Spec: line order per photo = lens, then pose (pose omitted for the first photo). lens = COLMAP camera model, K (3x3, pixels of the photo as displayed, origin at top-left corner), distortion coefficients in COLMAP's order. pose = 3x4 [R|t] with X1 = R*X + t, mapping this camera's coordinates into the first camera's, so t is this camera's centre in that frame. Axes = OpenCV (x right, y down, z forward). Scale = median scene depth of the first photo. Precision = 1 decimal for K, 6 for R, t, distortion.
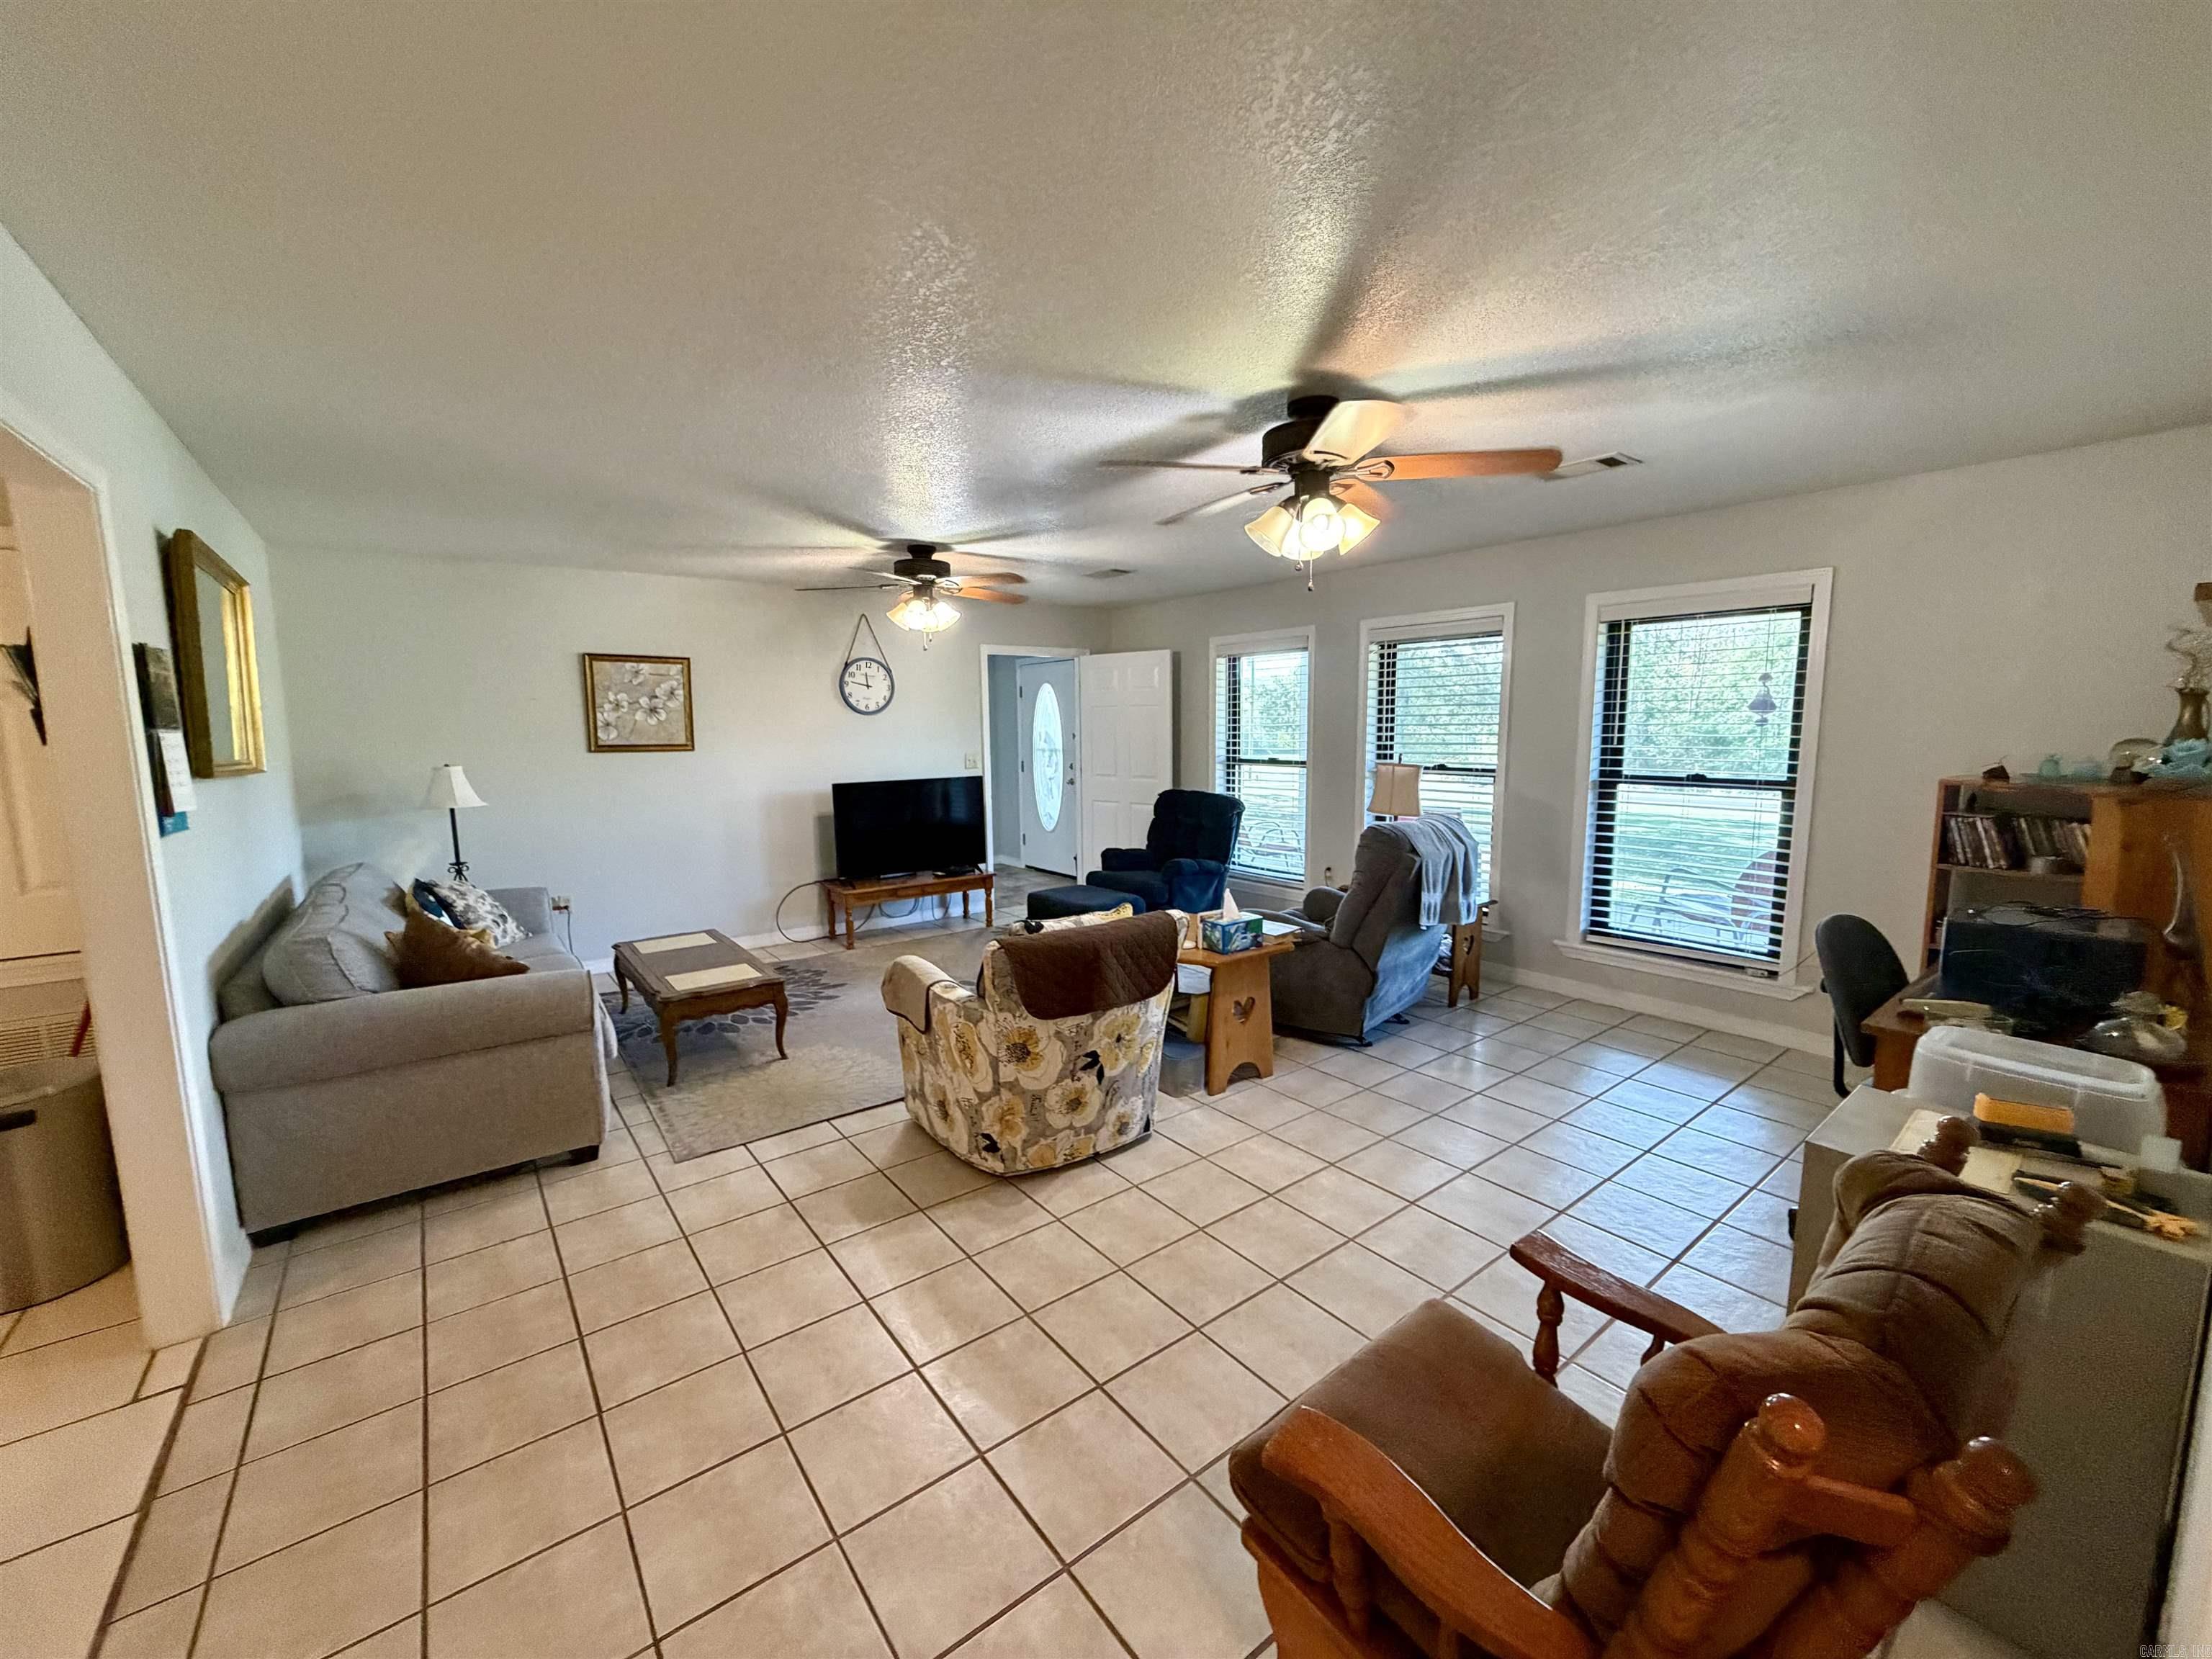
lens RADIAL K [[875.5, 0, 1095.5], [0, 875.5, 832.6], [0, 0, 1]] dist [-0.013278, -0.000251]
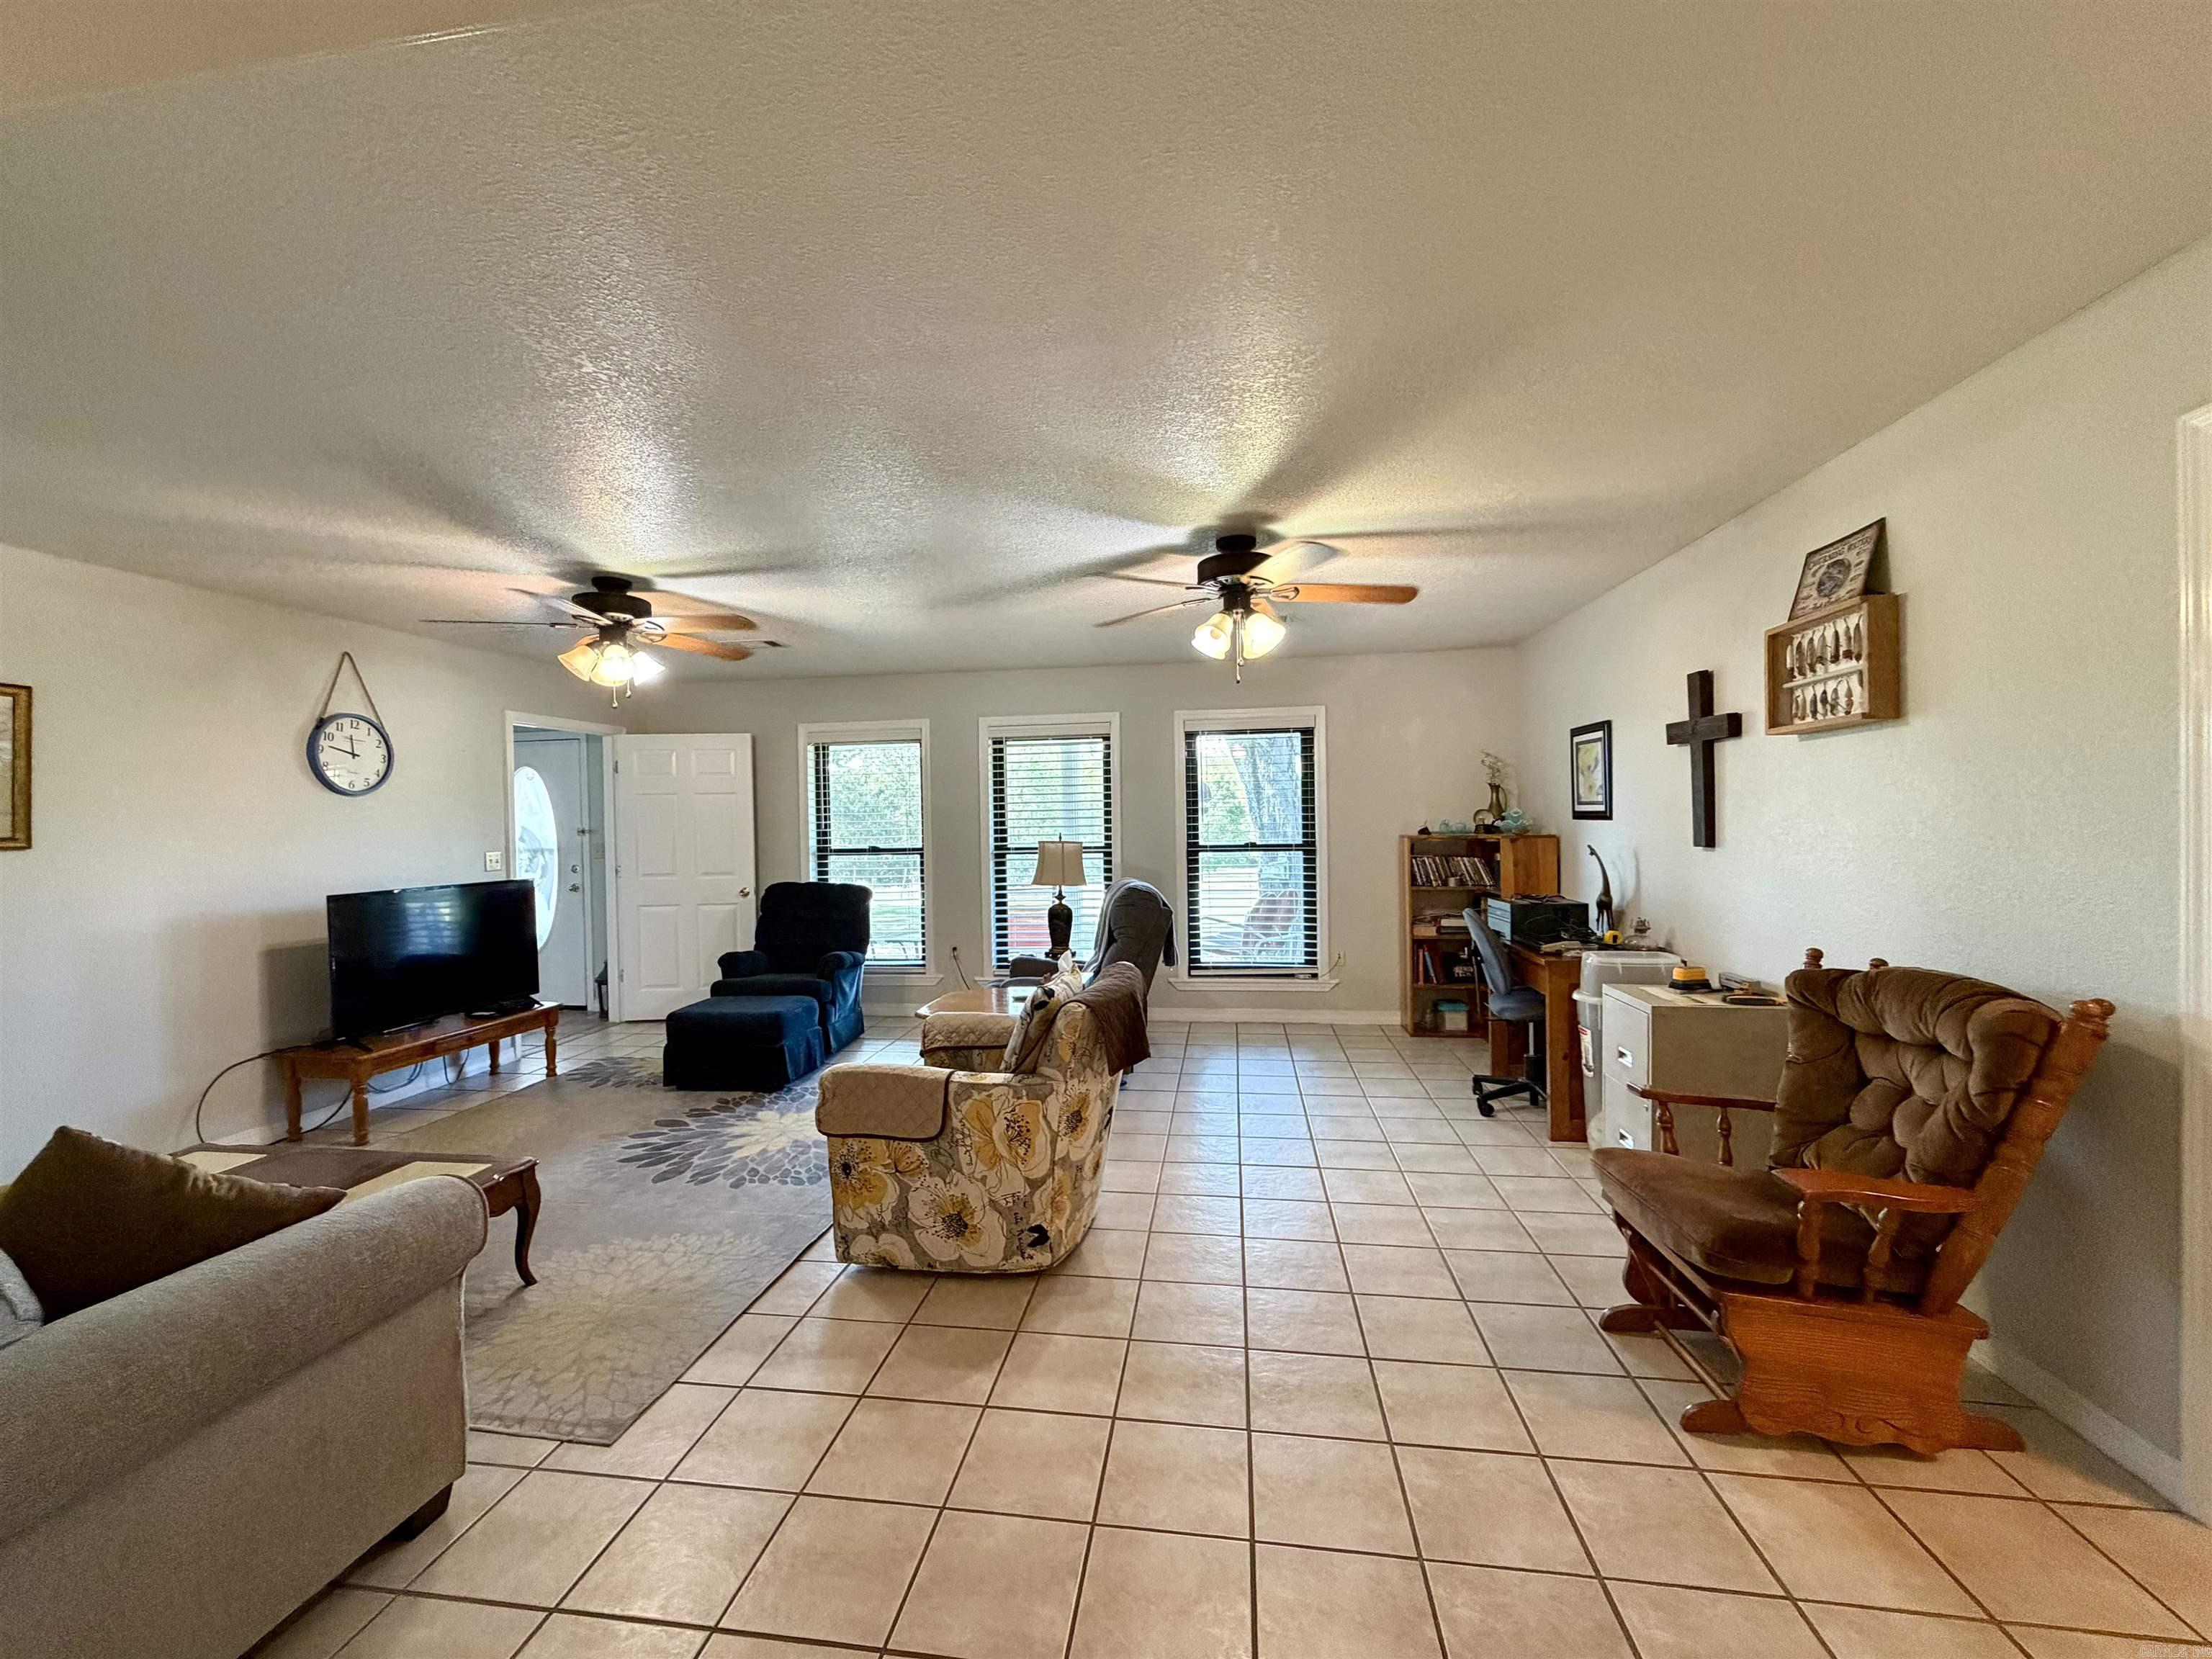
lens RADIAL K [[875.5, 0, 1103.8], [0, 875.5, 832.5], [0, 0, 1]] dist [-0.013278, -0.000251]
pose [[0.709789, -0.009476, 0.704351, -0.441246], [0.098458, 0.991428, -0.085881, 0.013952], [-0.697500, 0.130307, 0.704638, 0.156781]]
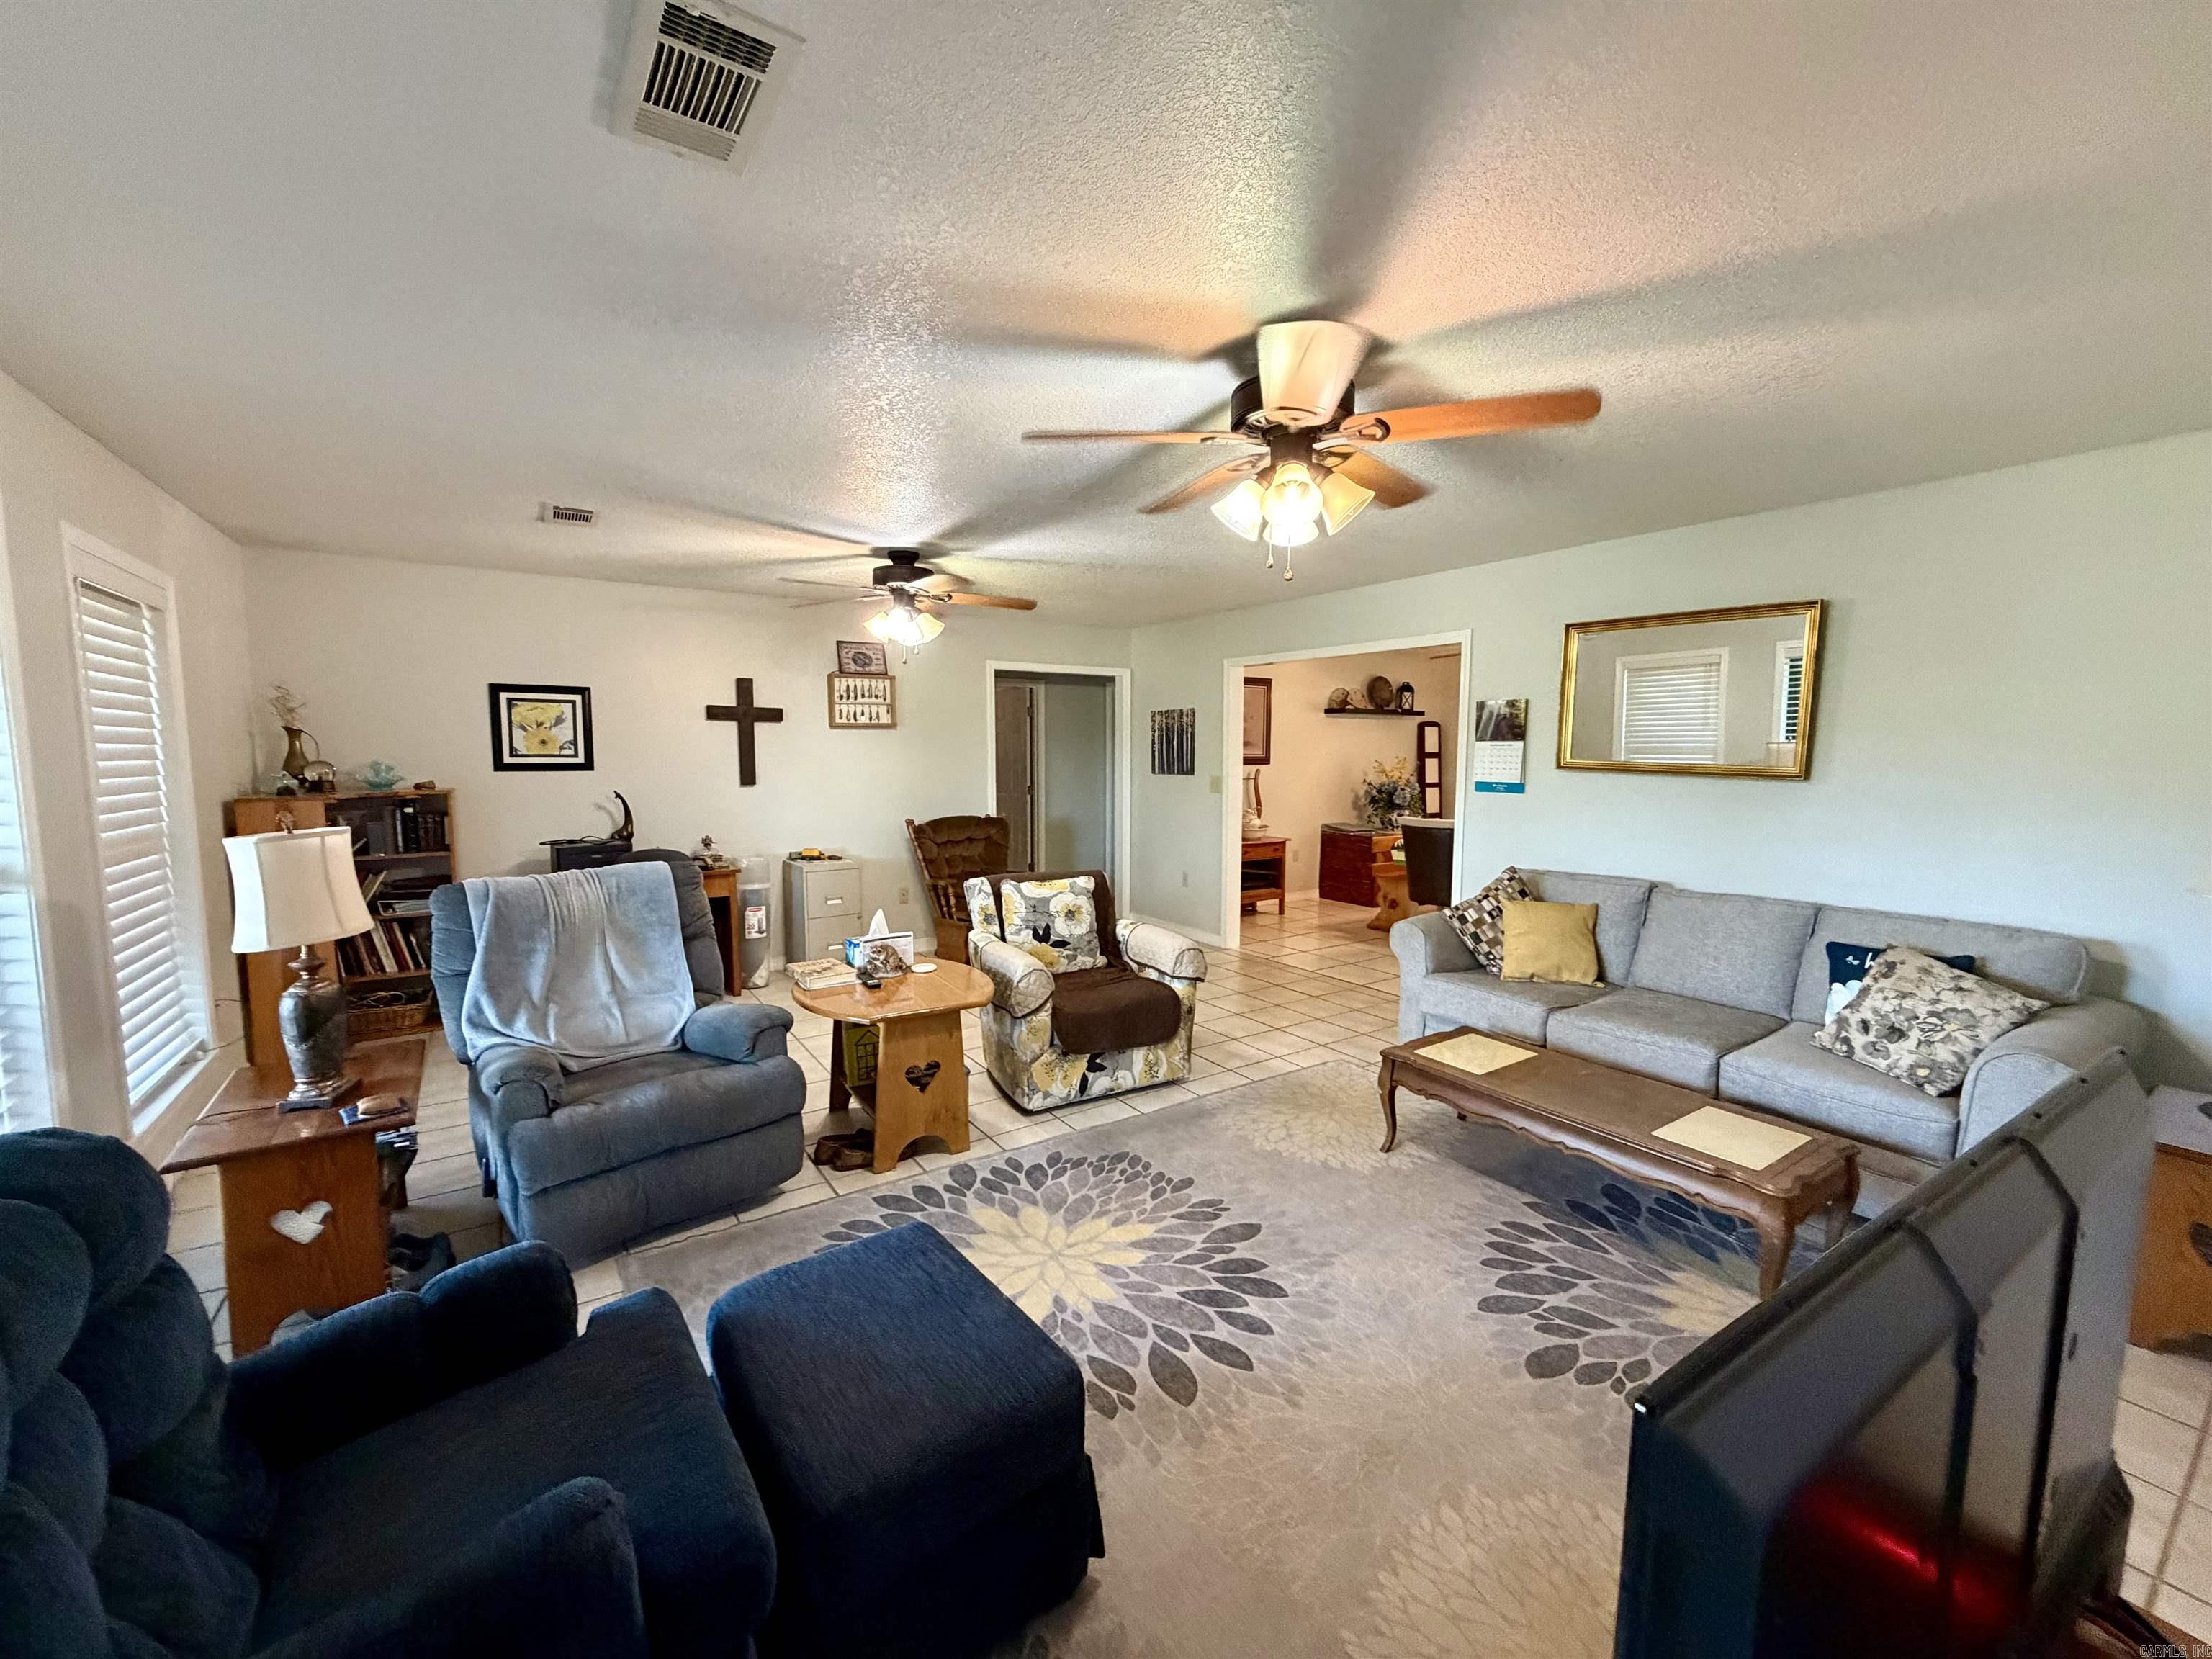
lens RADIAL K [[875.5, 0, 1089.3], [0, 875.5, 830.0], [0, 0, 1]] dist [-0.013278, -0.000251]
pose [[-0.997559, 0.001113, 0.069826, -0.126821], [0.016020, 0.976855, 0.213301, -0.177383], [-0.067972, 0.213899, -0.974488, 1.481221]]
